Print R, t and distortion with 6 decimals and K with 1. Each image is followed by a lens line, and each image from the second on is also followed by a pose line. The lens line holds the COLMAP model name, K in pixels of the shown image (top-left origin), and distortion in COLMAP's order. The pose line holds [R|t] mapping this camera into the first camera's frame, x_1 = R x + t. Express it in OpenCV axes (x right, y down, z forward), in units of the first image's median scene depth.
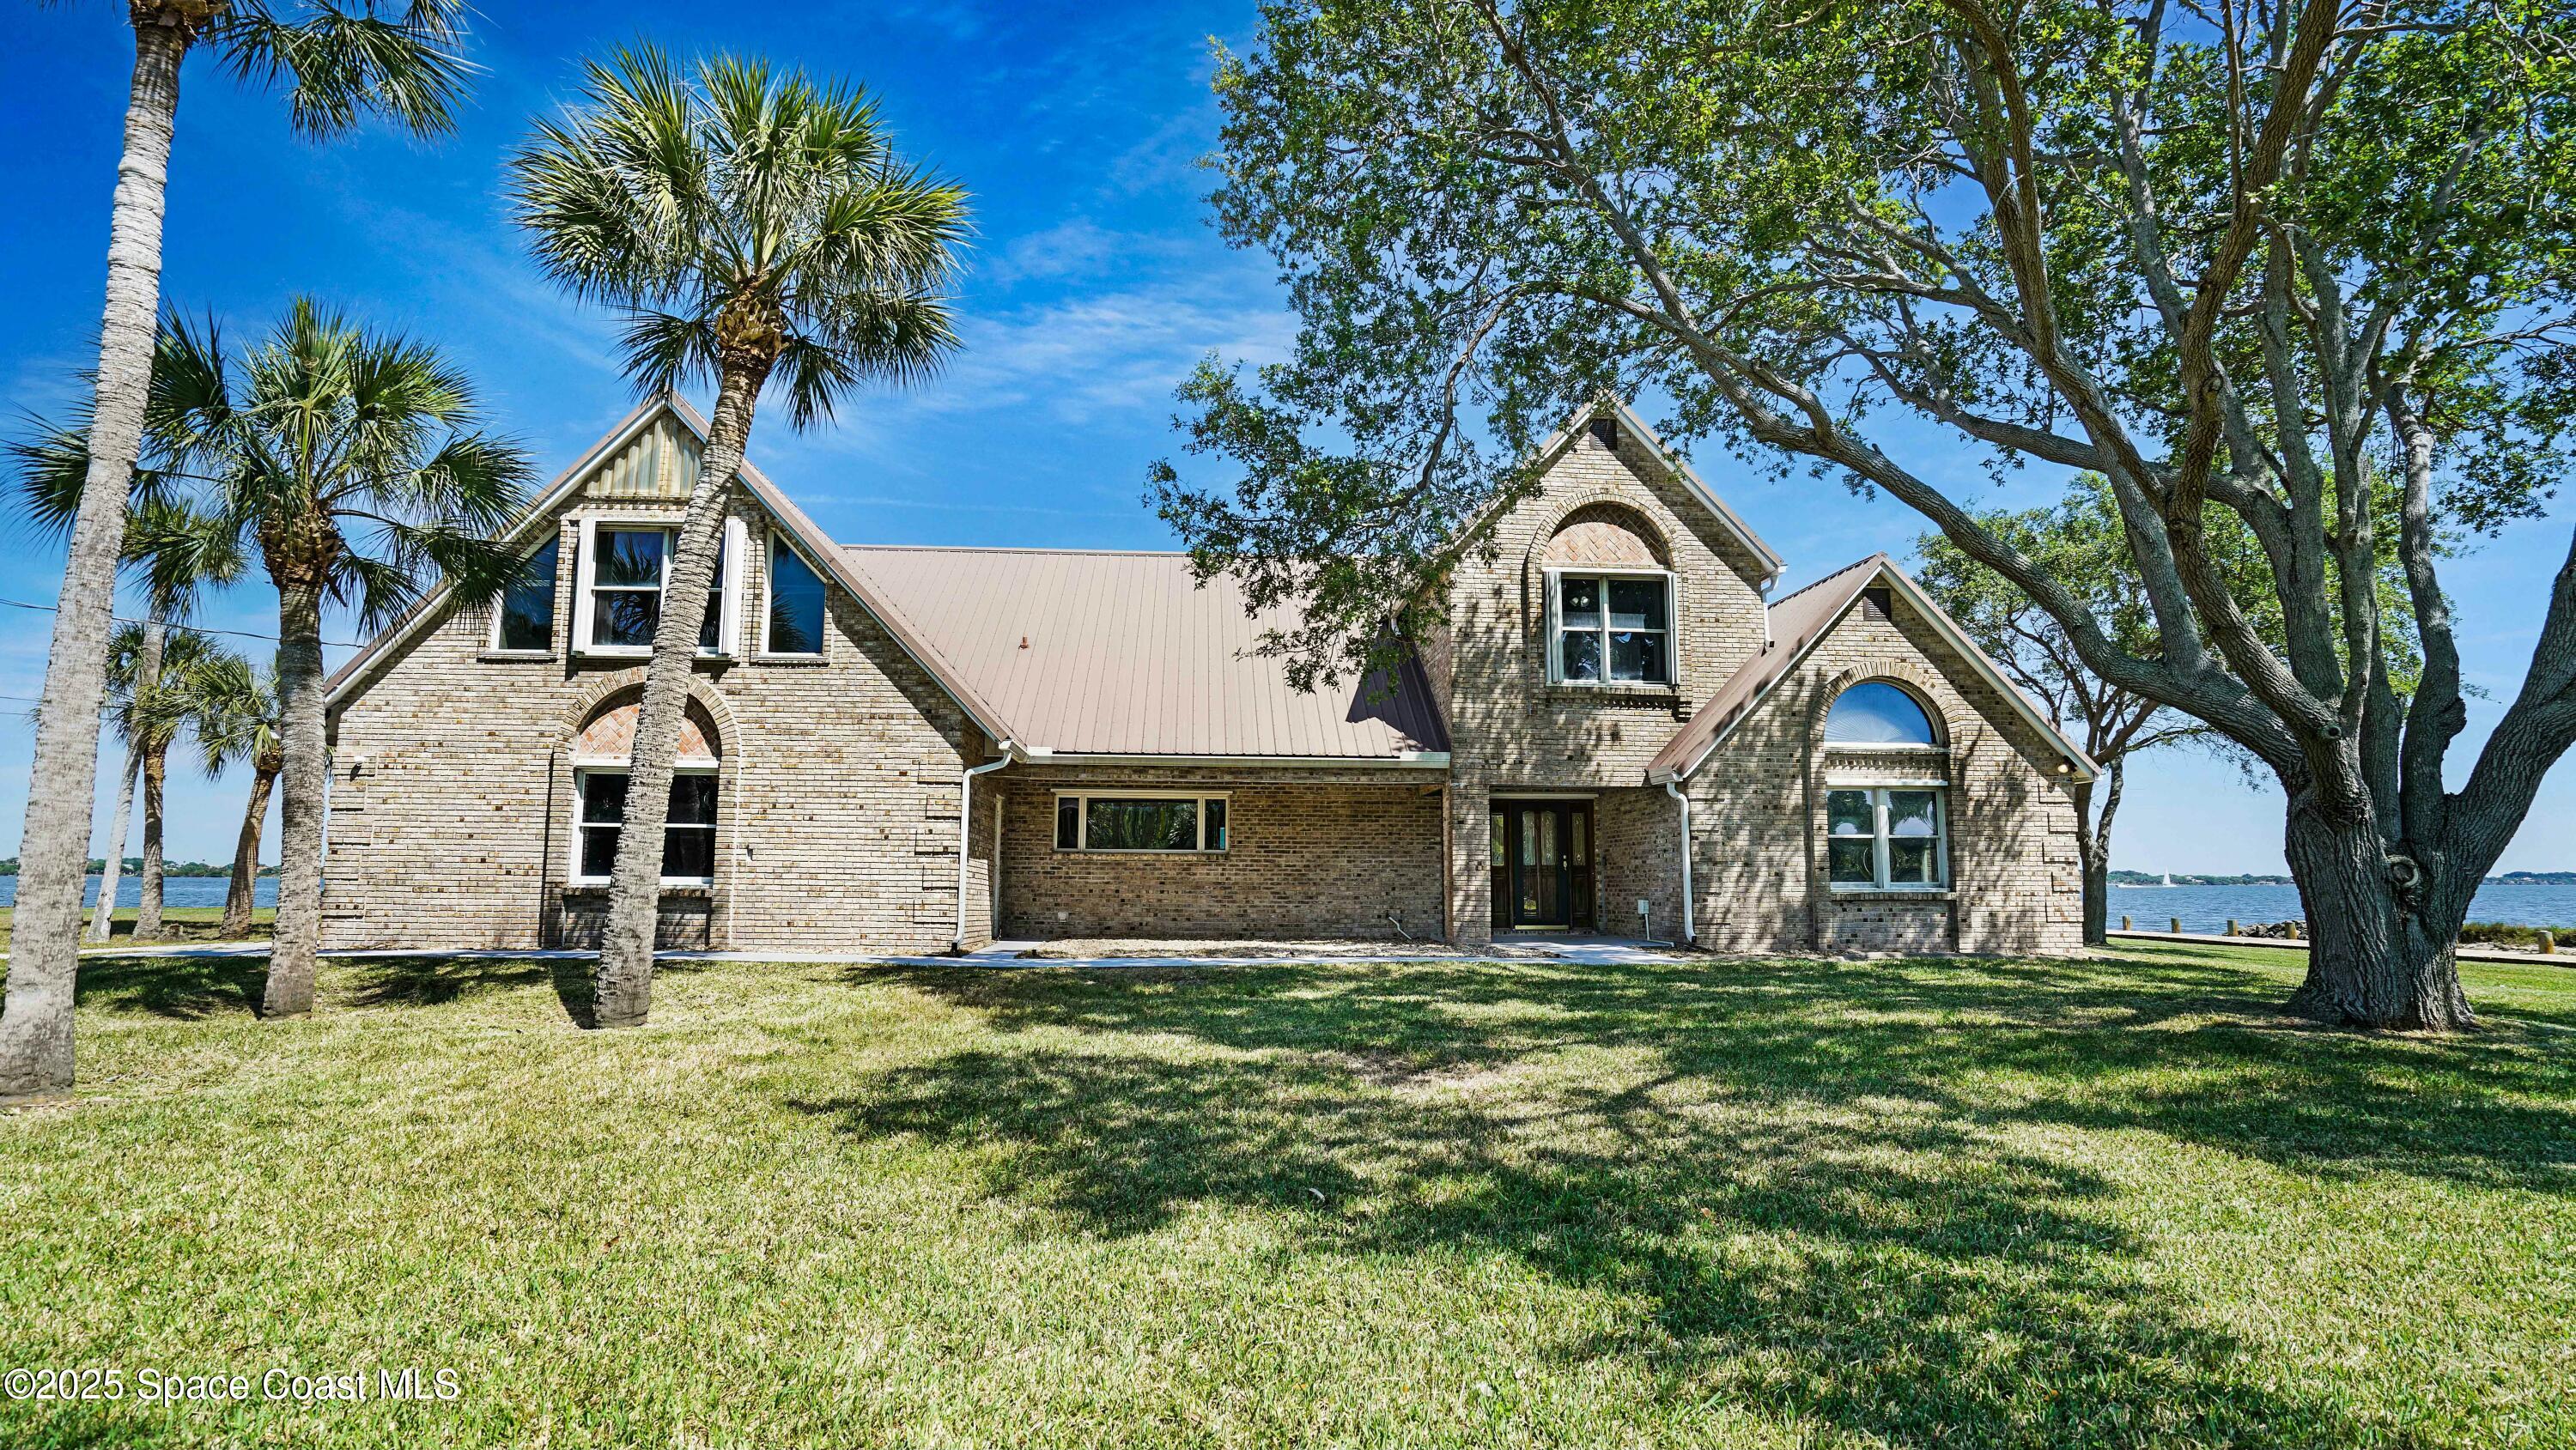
lens RADIAL K [[1182.5, 0, 1389.2], [0, 1182.5, 725.3], [0, 0, 1]] dist [-0.064753, 0.027430]
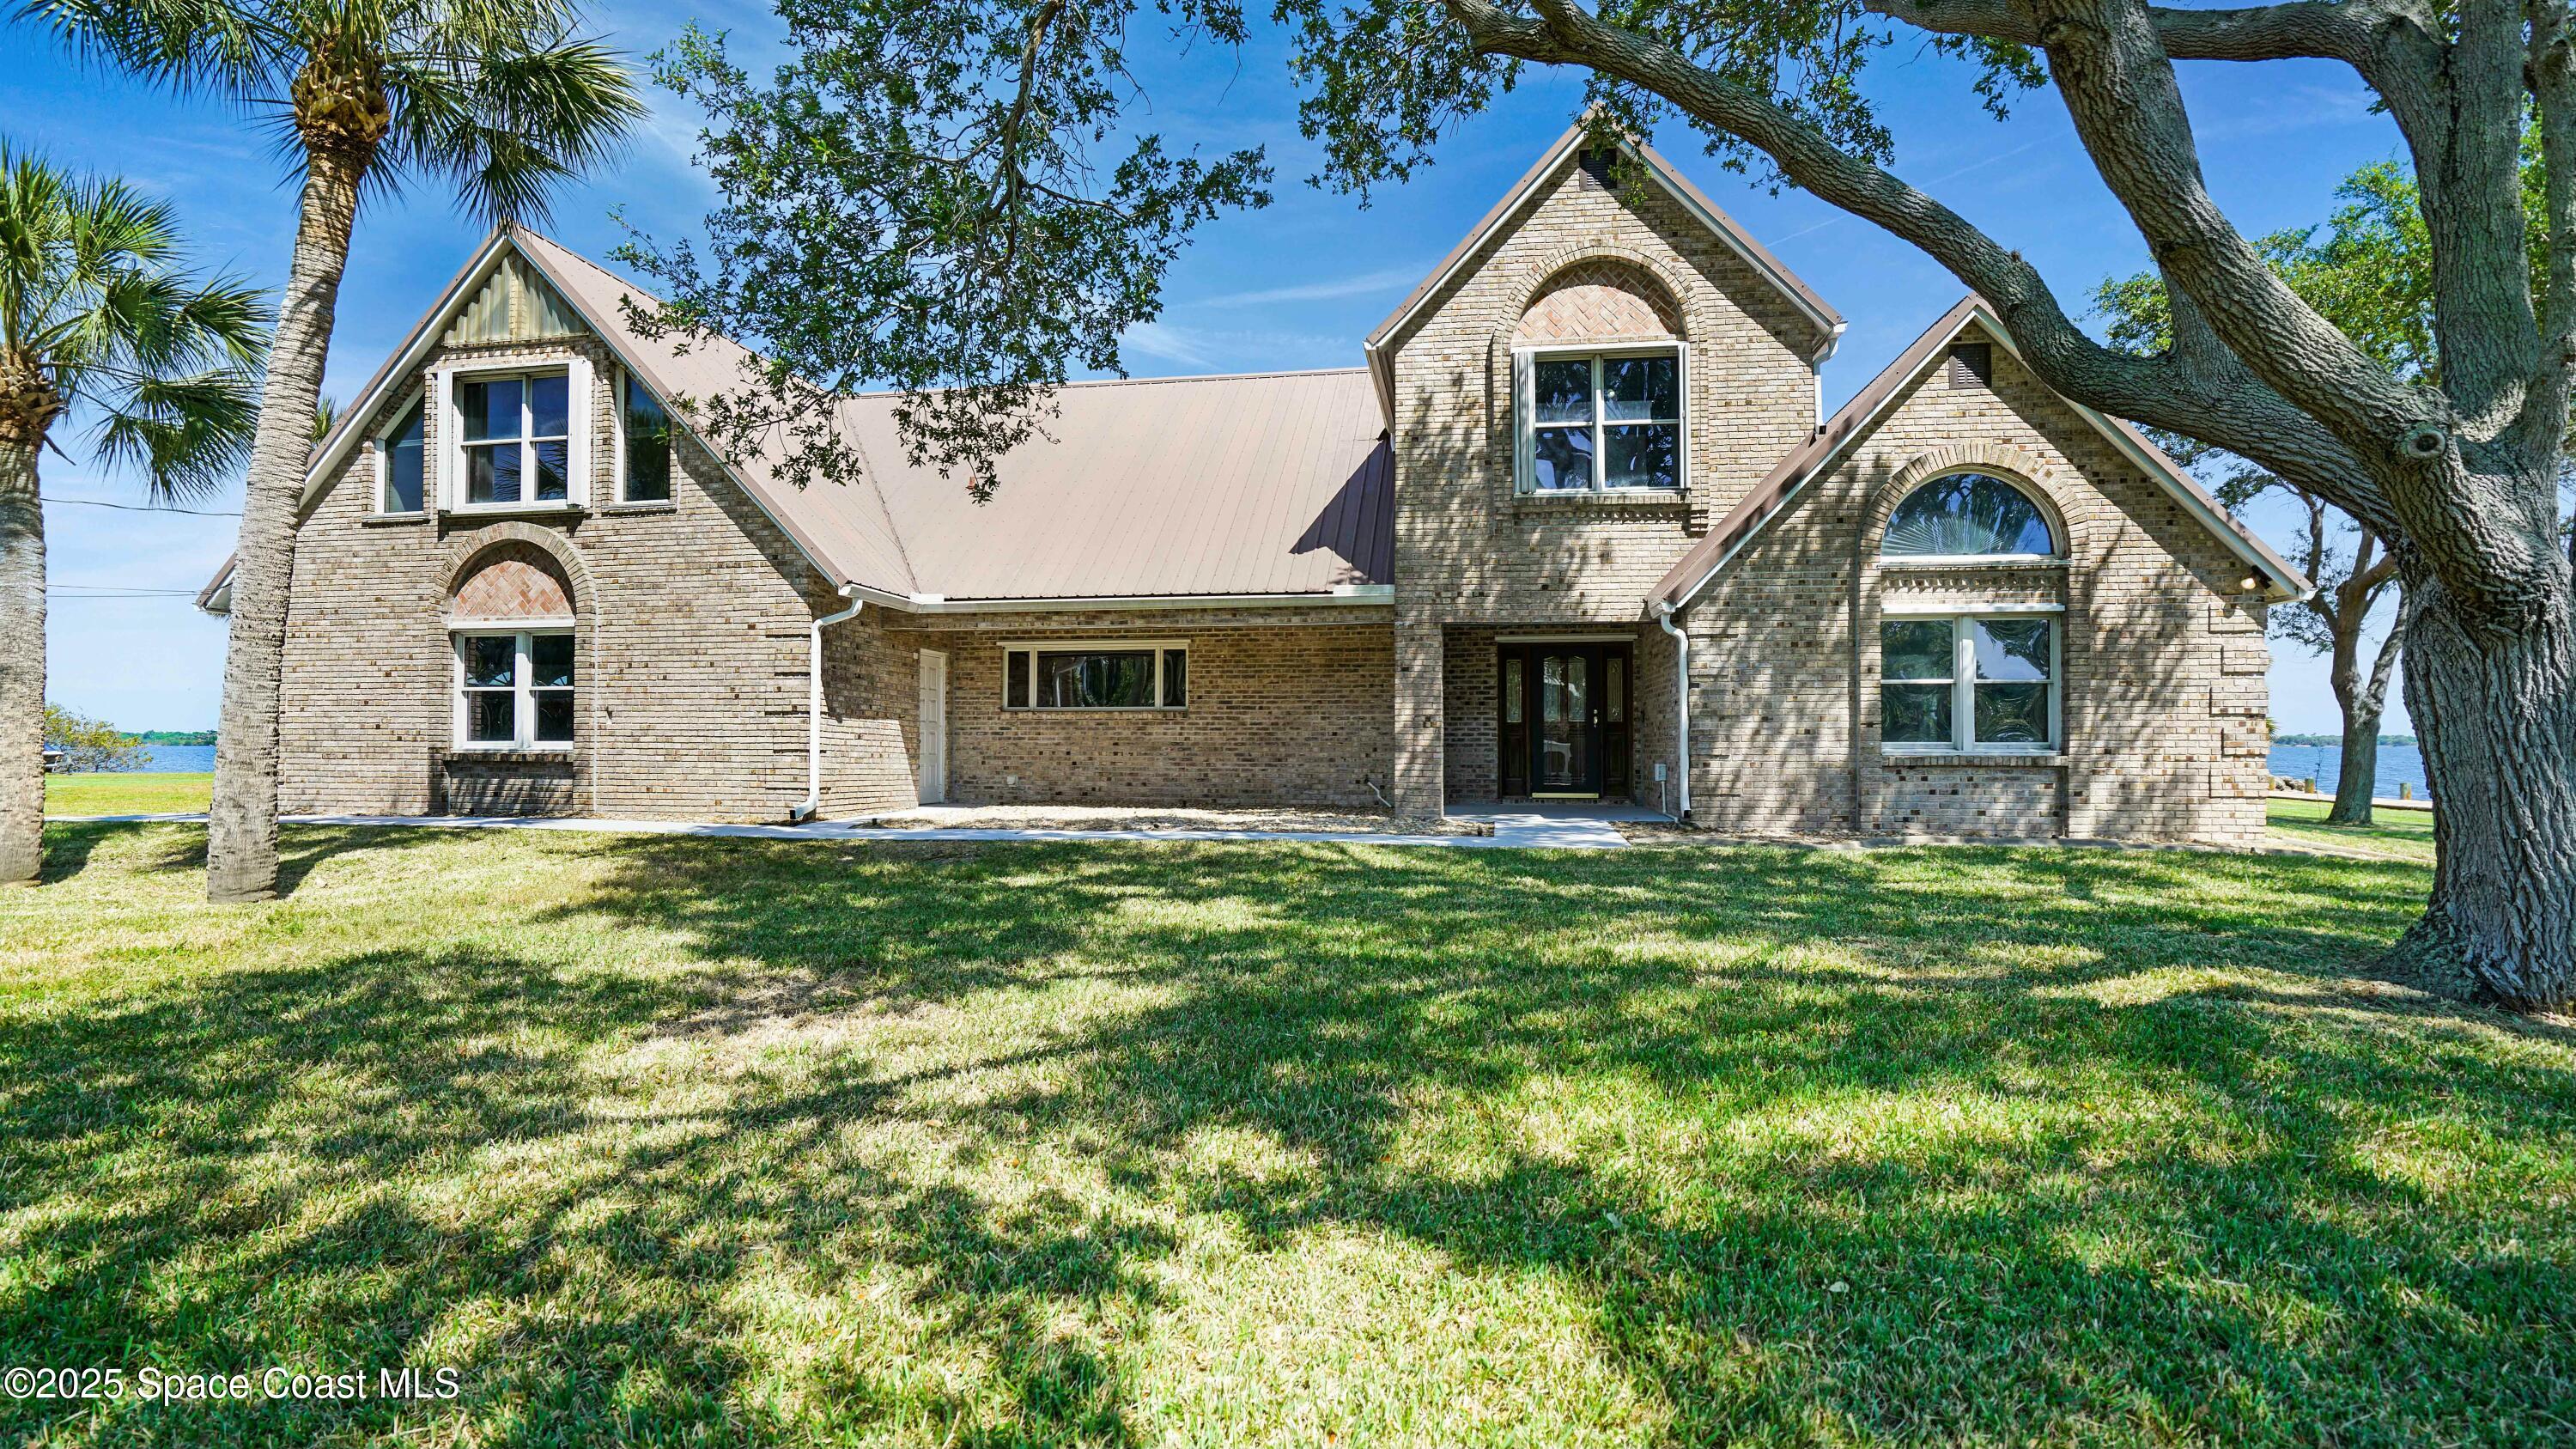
lens RADIAL K [[1182.8, 0, 1389.2], [0, 1182.8, 724.8], [0, 0, 1]] dist [-0.064753, 0.027430]
pose [[0.972754, -0.006691, -0.231743, 0.235902], [0.033653, 0.993072, 0.112590, 0.026931], [0.229384, -0.117321, 0.966239, 0.190807]]
